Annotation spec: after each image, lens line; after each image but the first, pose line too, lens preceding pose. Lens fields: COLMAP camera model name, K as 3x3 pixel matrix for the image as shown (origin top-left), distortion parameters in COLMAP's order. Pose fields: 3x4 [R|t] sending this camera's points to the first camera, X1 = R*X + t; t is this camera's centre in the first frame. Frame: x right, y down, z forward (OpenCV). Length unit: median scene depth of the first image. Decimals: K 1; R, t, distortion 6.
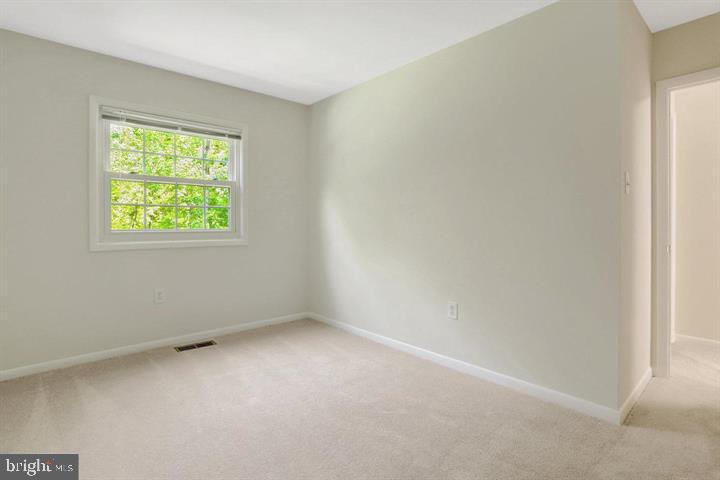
lens RADIAL K [[355.6, 0, 357.5], [0, 355.6, 224.0], [0, 0, 1]] dist [-0.016717, 0.004631]
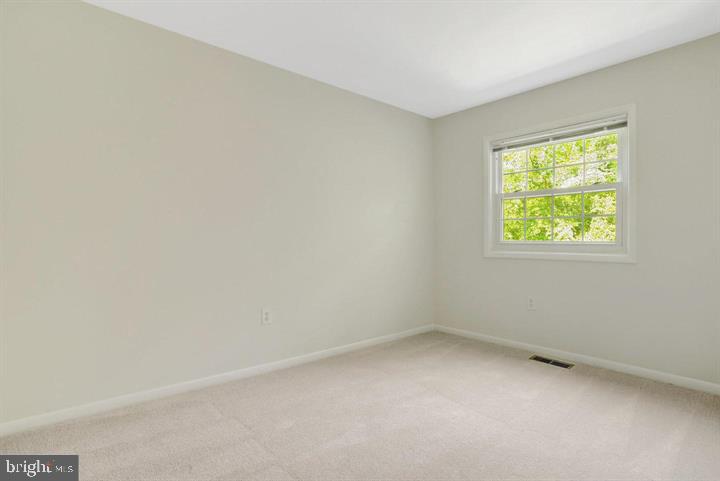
lens RADIAL K [[355.6, 0, 359.8], [0, 355.6, 240.8], [0, 0, 1]] dist [-0.016717, 0.004631]
pose [[0.018934, 0.013545, -0.999729, 0.487397], [0.008129, 0.999873, 0.013701, -0.004294], [0.999788, -0.008386, 0.018821, 0.453979]]
